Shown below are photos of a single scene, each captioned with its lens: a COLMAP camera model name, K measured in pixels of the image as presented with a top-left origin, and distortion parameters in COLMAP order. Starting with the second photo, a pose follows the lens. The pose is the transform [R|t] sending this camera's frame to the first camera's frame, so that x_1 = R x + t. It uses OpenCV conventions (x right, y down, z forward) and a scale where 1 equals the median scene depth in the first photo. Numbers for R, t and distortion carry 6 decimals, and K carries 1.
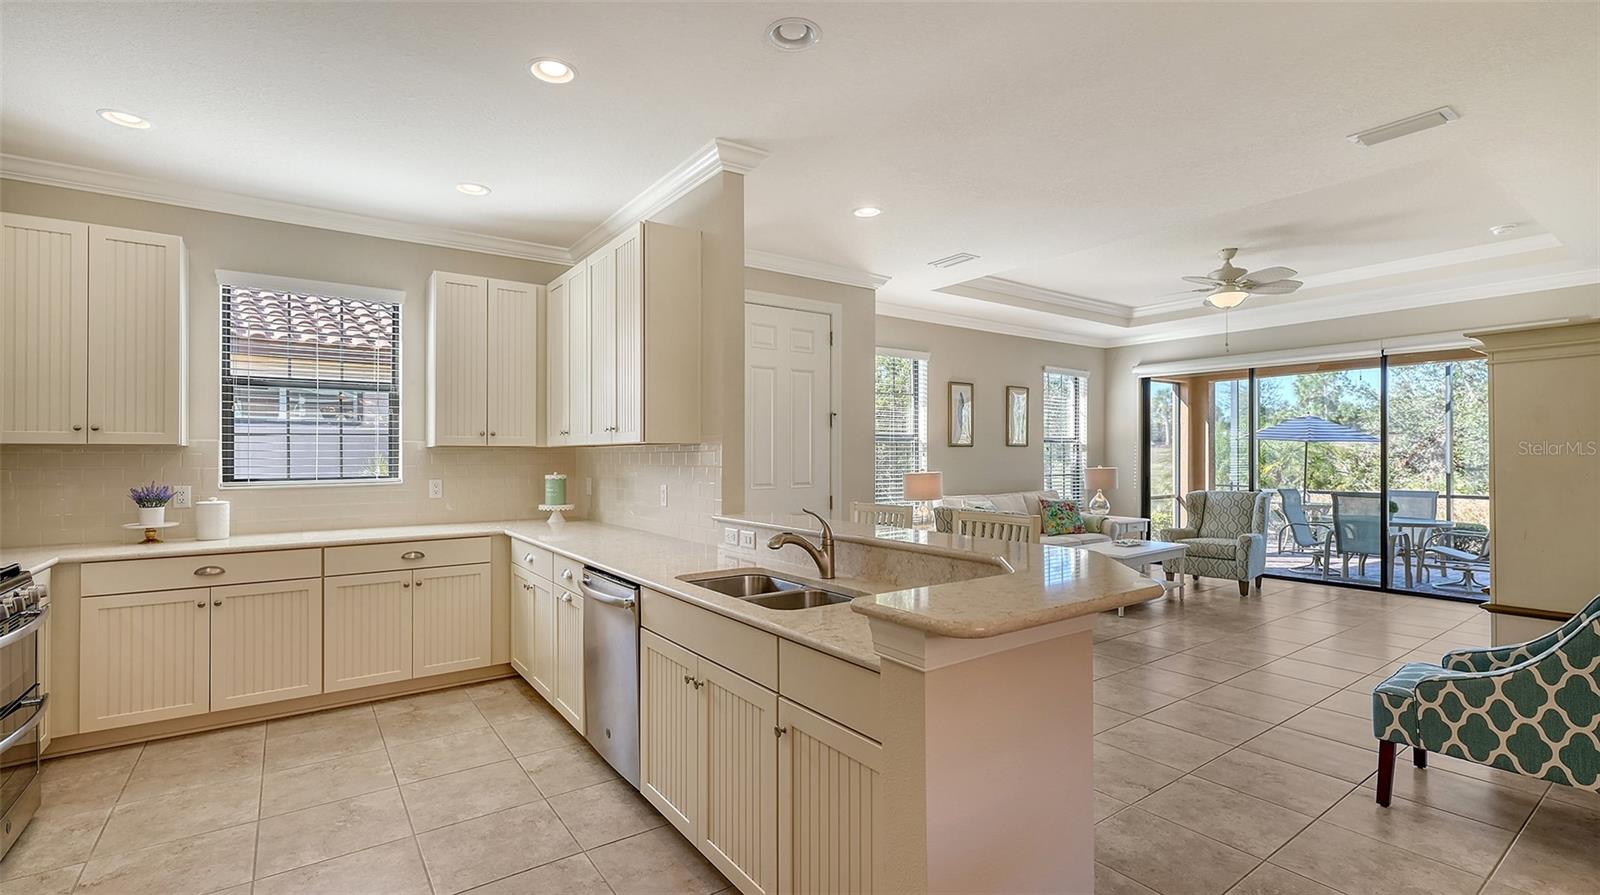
lens RADIAL K [[697.8, 0, 800.0], [0, 697.8, 447.5], [0, 0, 1]] dist [0.000051, 0.000006]
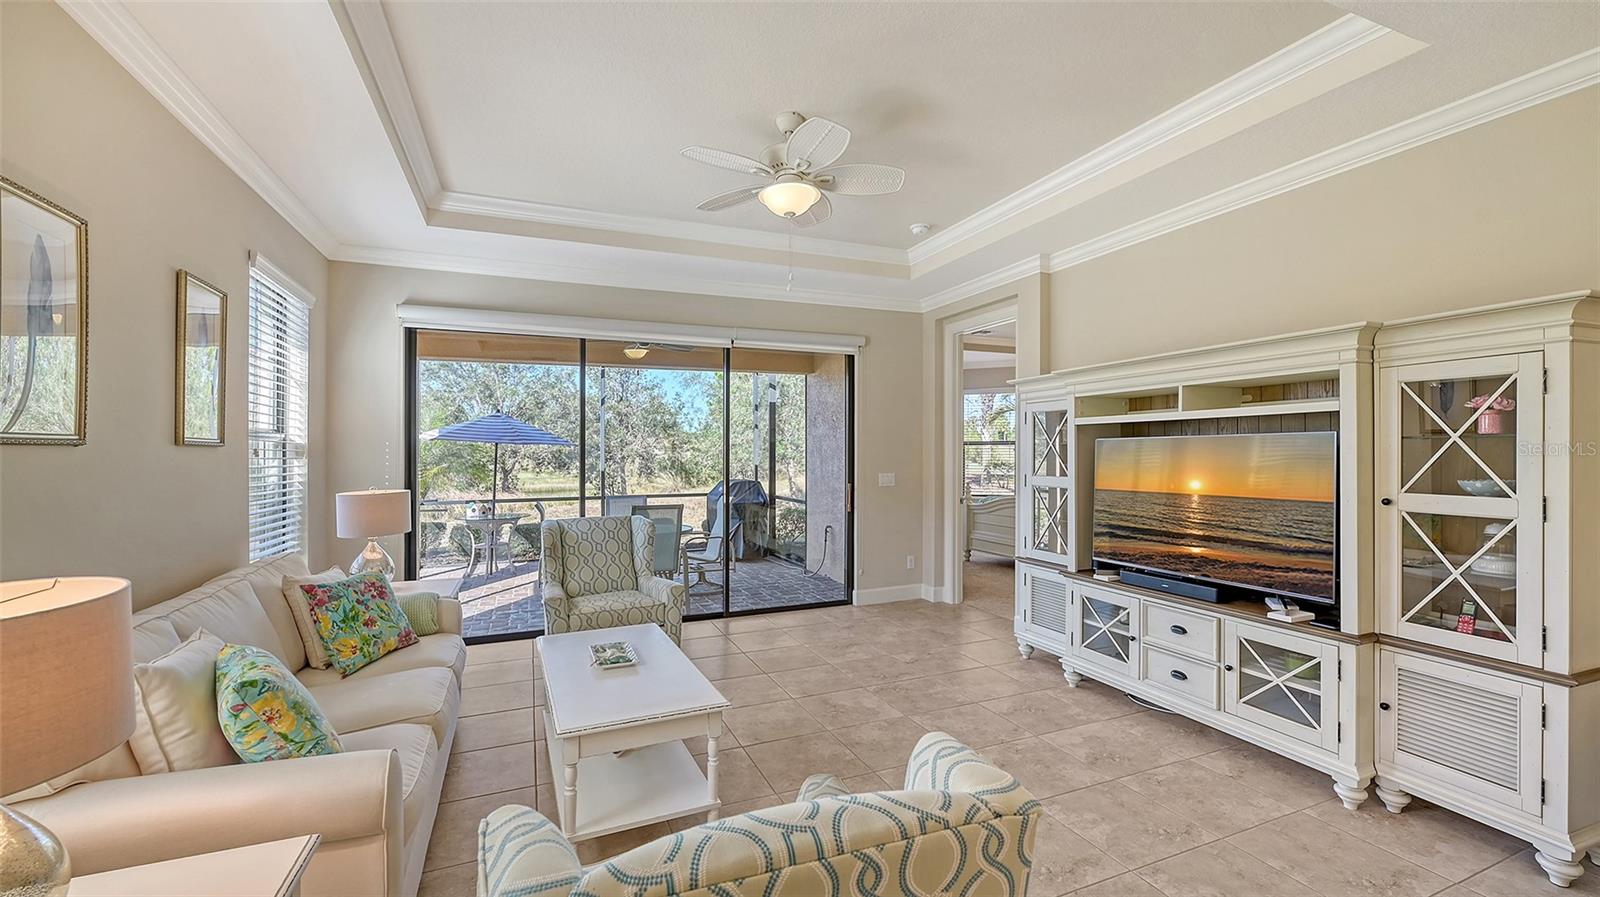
lens RADIAL K [[646.5, 0, 800.0], [0, 646.5, 448.5], [0, 0, 1]] dist [-0.000836, -0.000019]
pose [[0.221528, 0.008126, 0.975120, 0.056718], [-0.002535, 0.999967, -0.007757, 0.001672], [-0.975151, -0.000753, 0.221541, 0.633015]]
